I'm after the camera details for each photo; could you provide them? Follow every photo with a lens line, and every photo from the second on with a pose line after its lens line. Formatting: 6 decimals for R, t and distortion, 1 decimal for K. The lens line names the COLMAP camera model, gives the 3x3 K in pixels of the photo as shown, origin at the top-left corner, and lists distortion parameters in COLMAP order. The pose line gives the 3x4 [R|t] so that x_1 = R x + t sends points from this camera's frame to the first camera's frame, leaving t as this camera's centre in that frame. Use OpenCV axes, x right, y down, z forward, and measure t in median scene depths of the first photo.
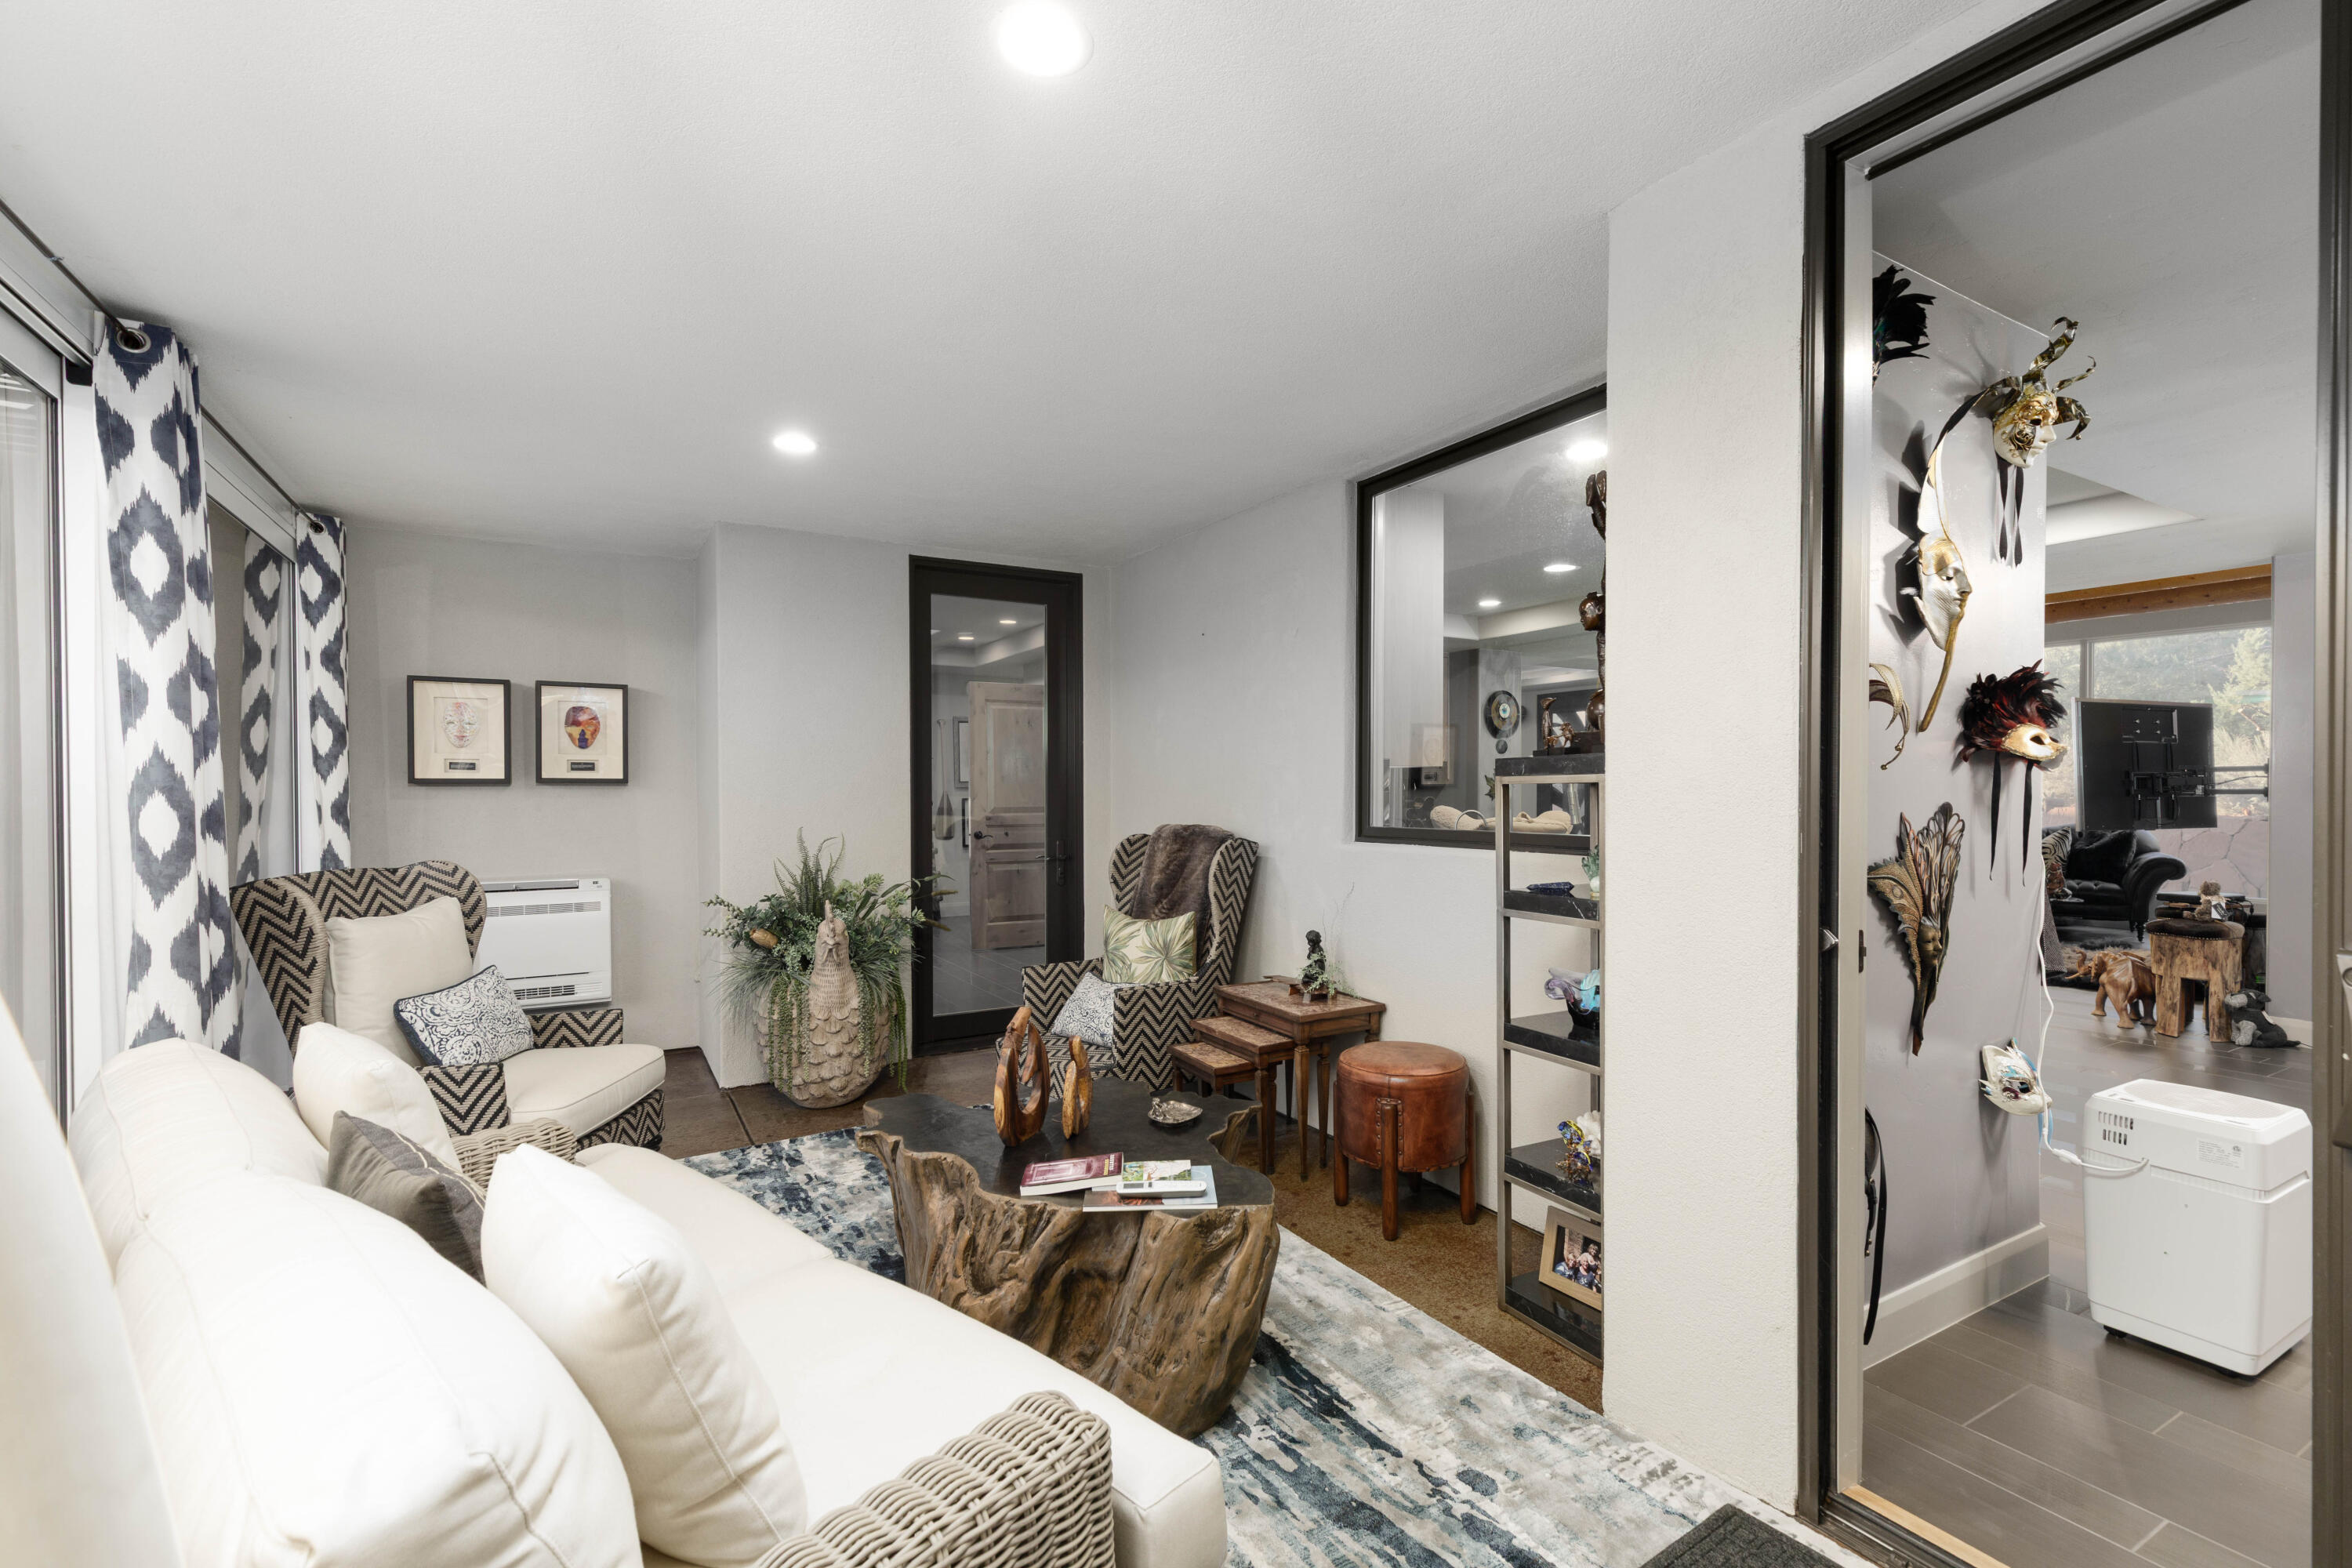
lens RADIAL K [[1046.7, 0, 1174.2], [0, 1046.7, 789.0], [0, 0, 1]] dist [0.006858, -0.000463]
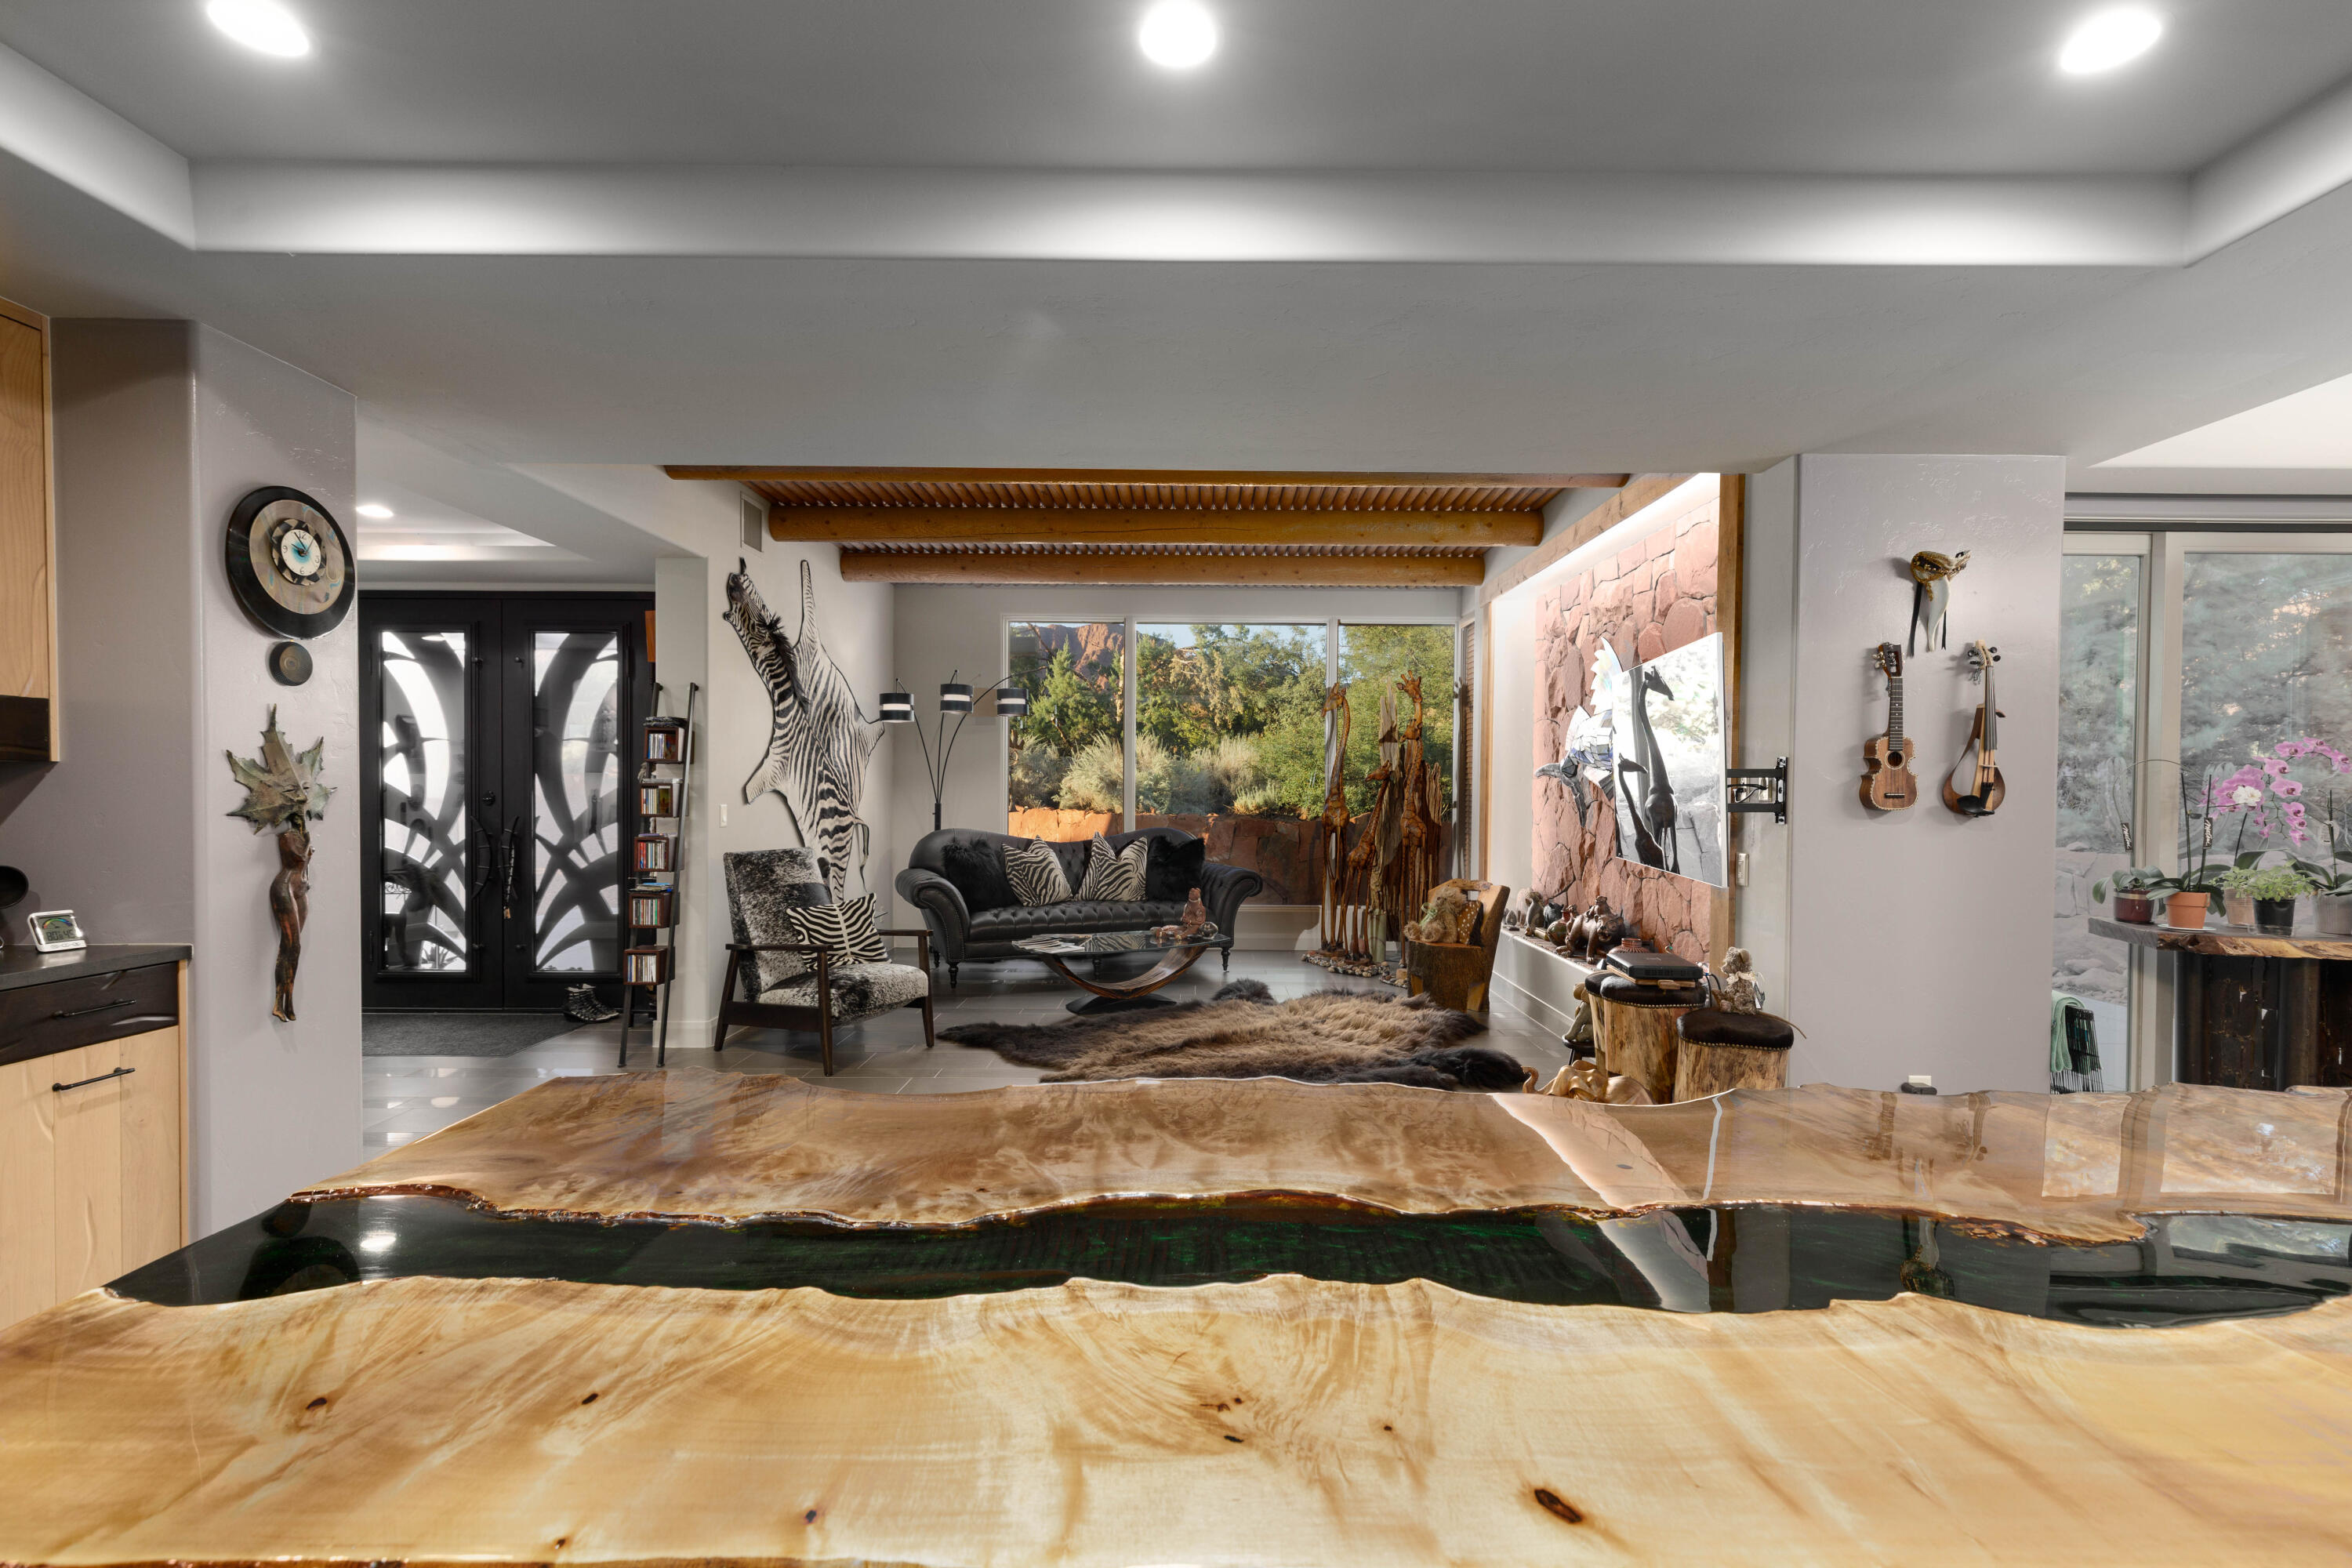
lens RADIAL K [[1046.7, 0, 1189.3], [0, 1046.7, 799.6], [0, 0, 1]] dist [0.006858, -0.000463]
pose [[0.505388, -0.006556, 0.862867, 0.177074], [-0.002318, 0.999957, 0.008955, -0.003161], [-0.862889, -0.006525, 0.505351, 0.610225]]
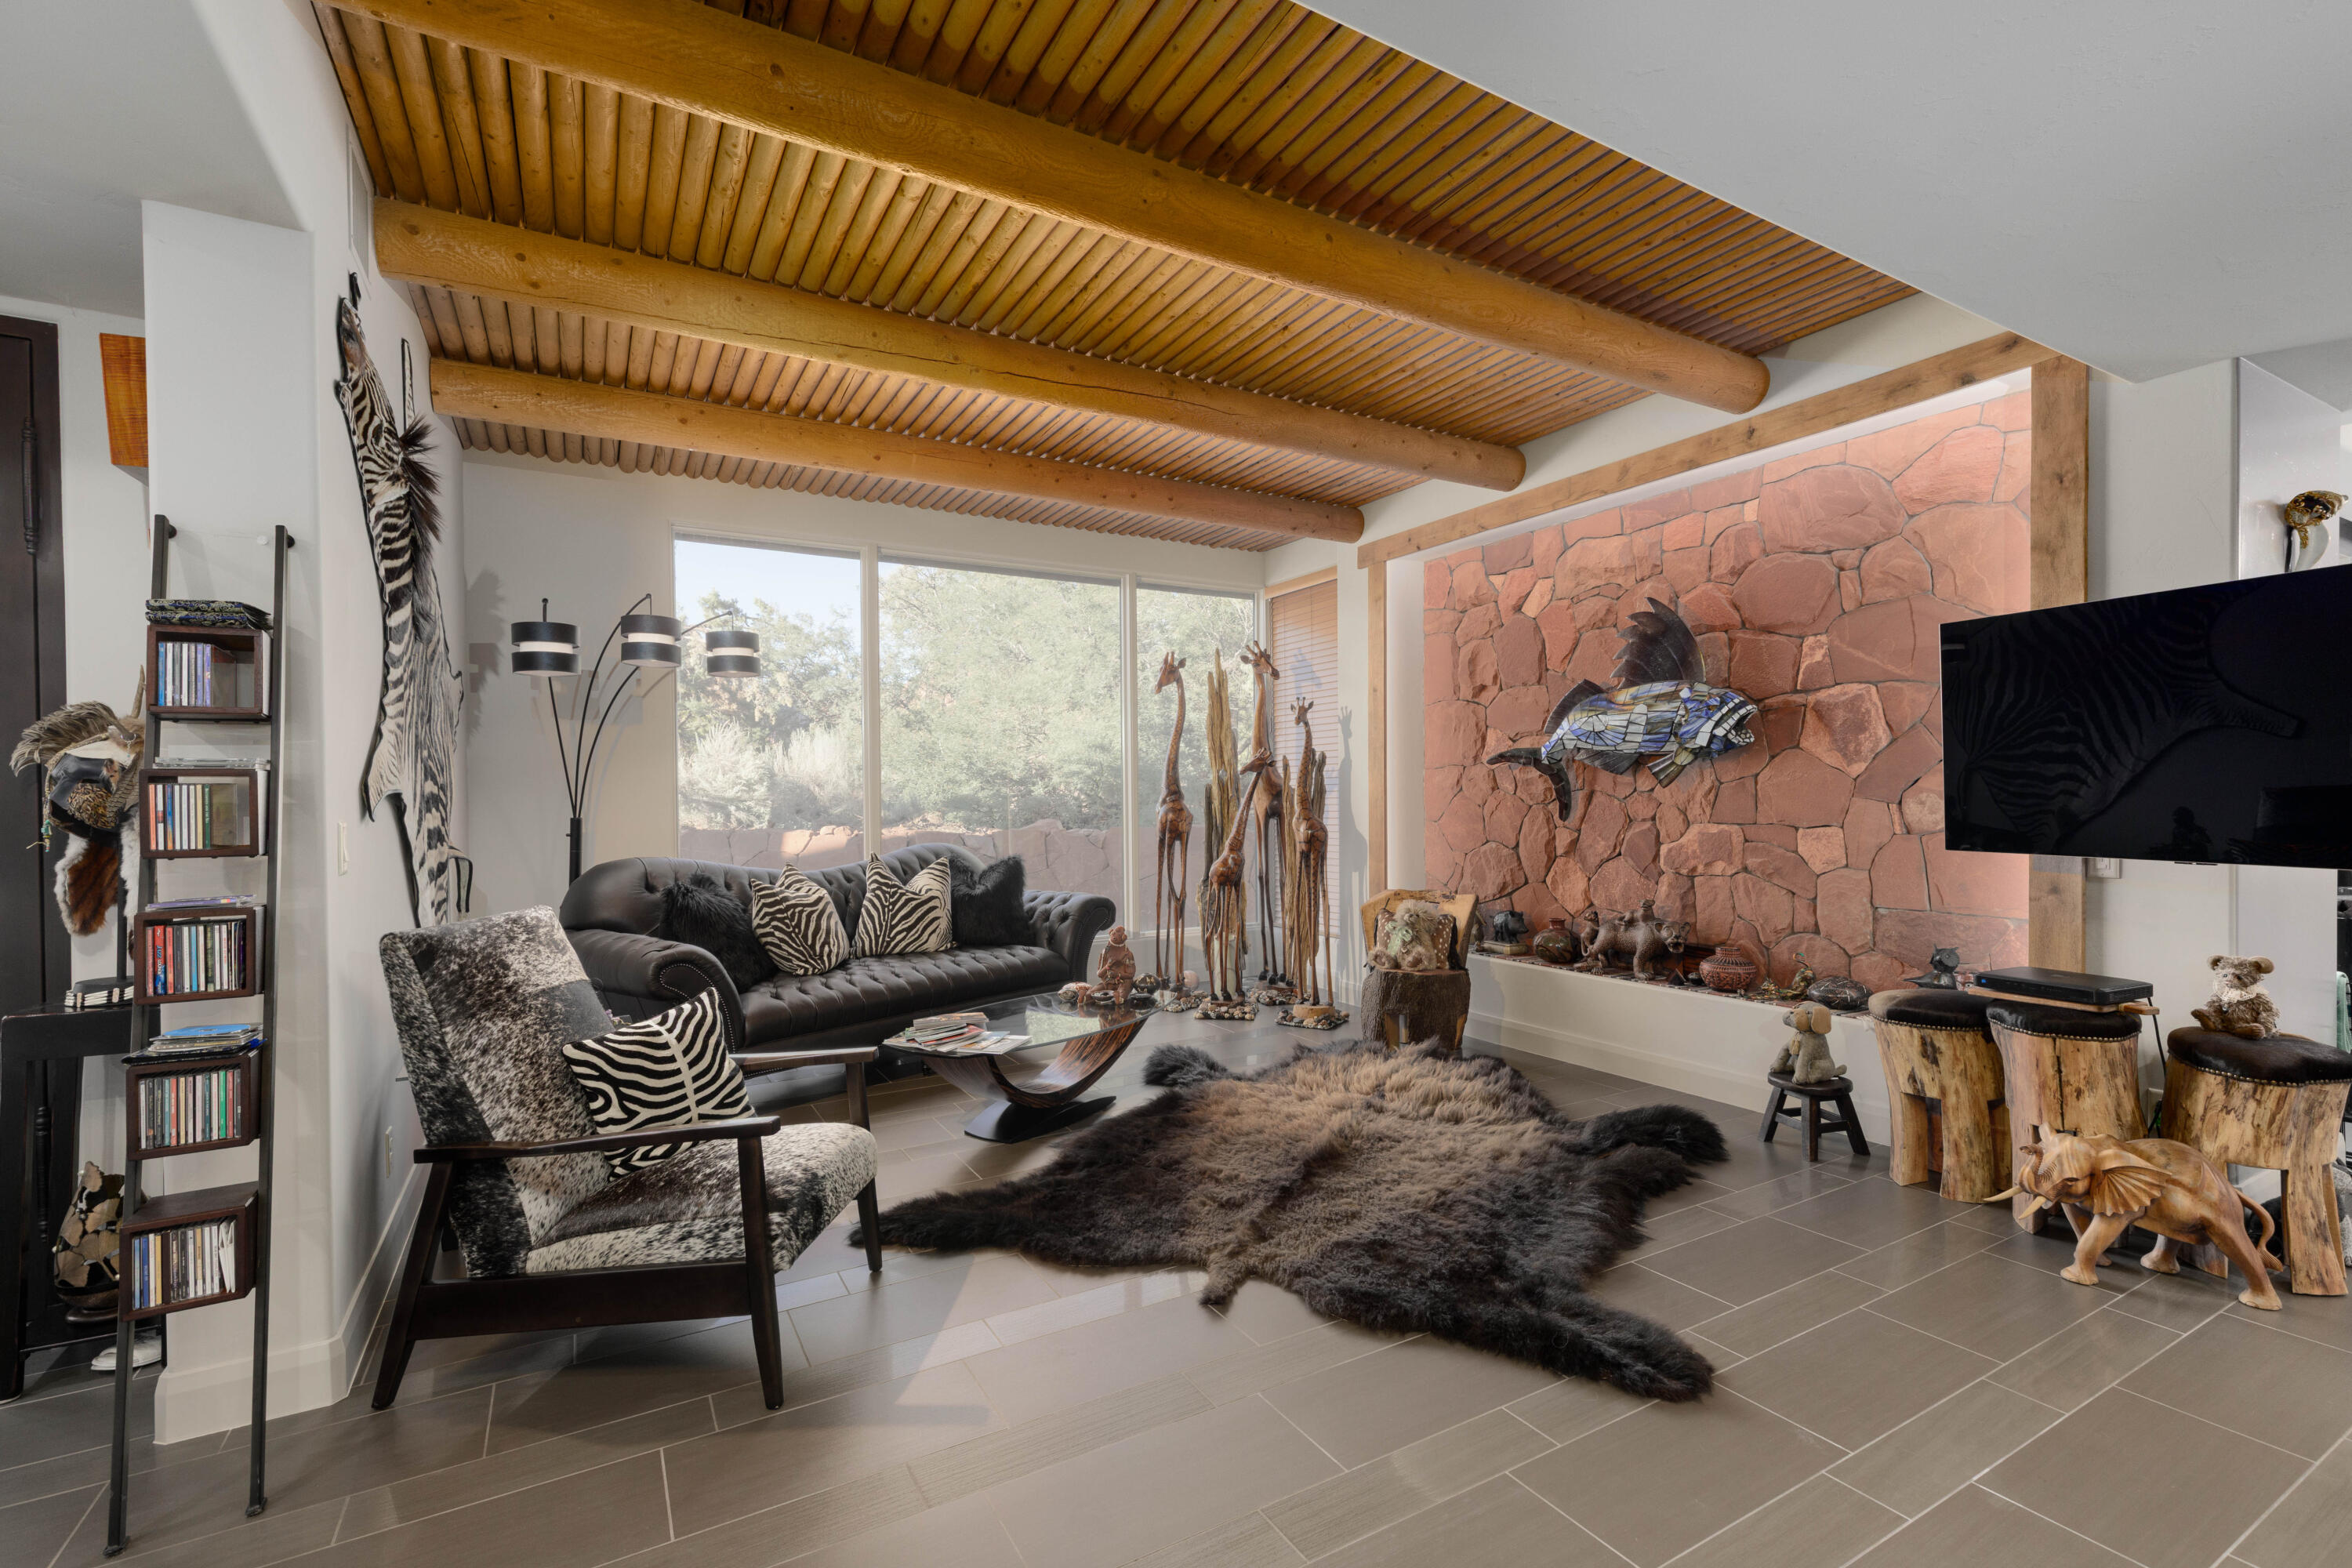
lens RADIAL K [[1046.7, 0, 1196.1], [0, 1046.7, 795.5], [0, 0, 1]] dist [0.006858, -0.000463]
pose [[-0.001928, 0.000678, 0.999998, 0.302878], [0.015514, 0.999879, -0.000648, 0.002822], [-0.999878, 0.015513, -0.001938, 0.942802]]
